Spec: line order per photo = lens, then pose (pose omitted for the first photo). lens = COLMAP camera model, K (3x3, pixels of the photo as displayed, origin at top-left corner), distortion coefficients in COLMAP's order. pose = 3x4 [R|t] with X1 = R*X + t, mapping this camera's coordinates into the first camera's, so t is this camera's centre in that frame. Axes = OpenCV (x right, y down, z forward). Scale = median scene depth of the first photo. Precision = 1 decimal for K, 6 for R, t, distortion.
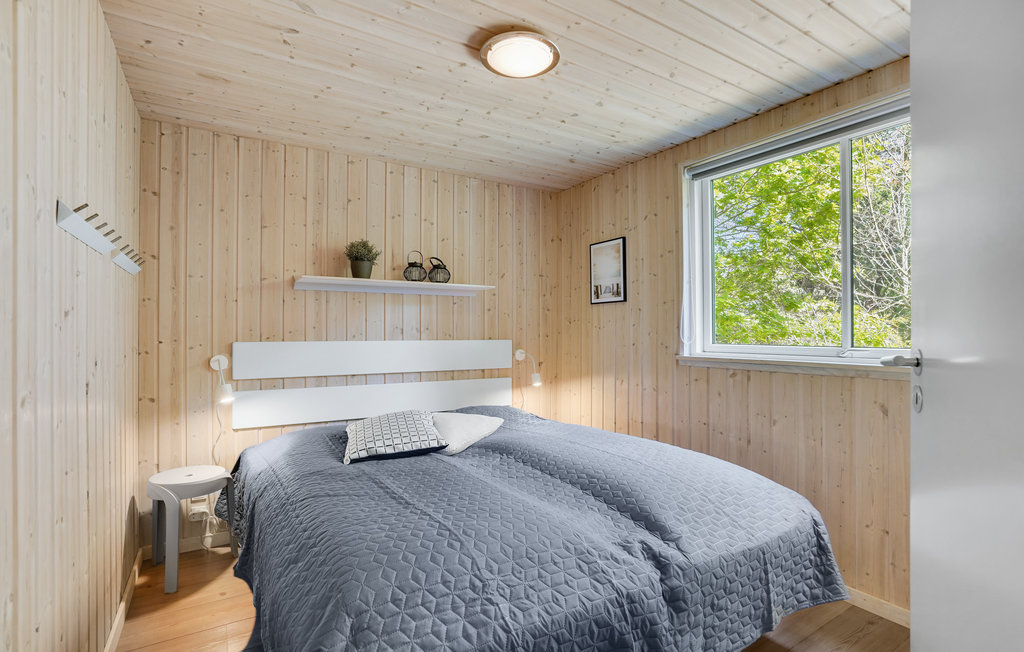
lens RADIAL K [[478.5, 0, 500.2], [0, 478.5, 325.4], [0, 0, 1]] dist [-0.000596, -0.000010]
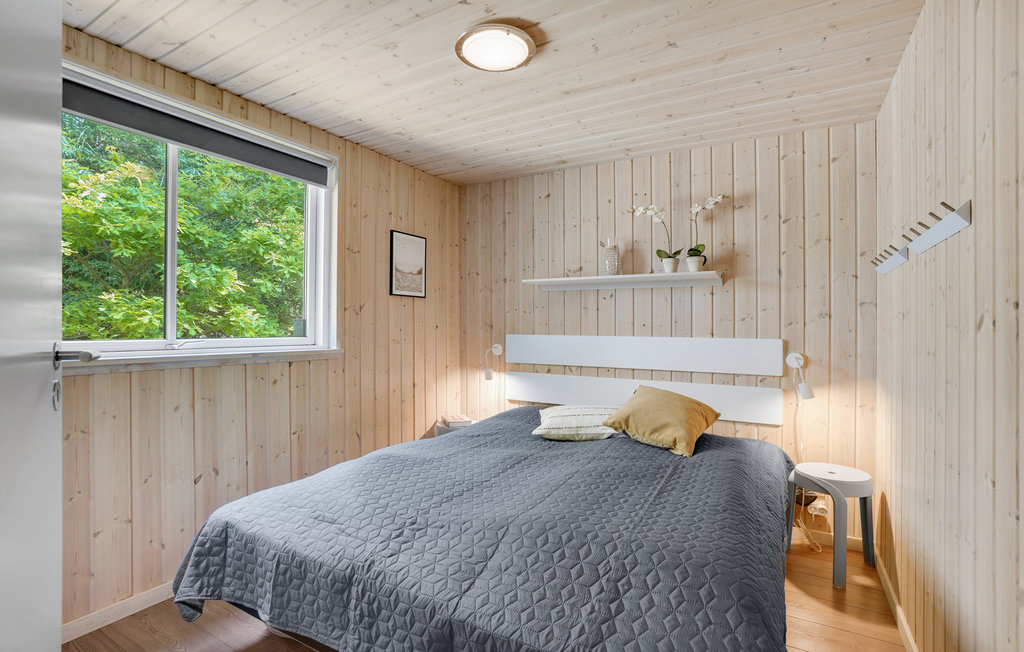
lens RADIAL K [[479.3, 0, 512.0], [0, 479.3, 326.0], [0, 0, 1]] dist [0.000572, -0.000007]
pose [[0.462196, 0.003469, -0.886771, 0.649141], [0.006316, 0.999954, 0.007203, 0.001648], [0.886755, -0.008930, 0.462153, 0.359521]]
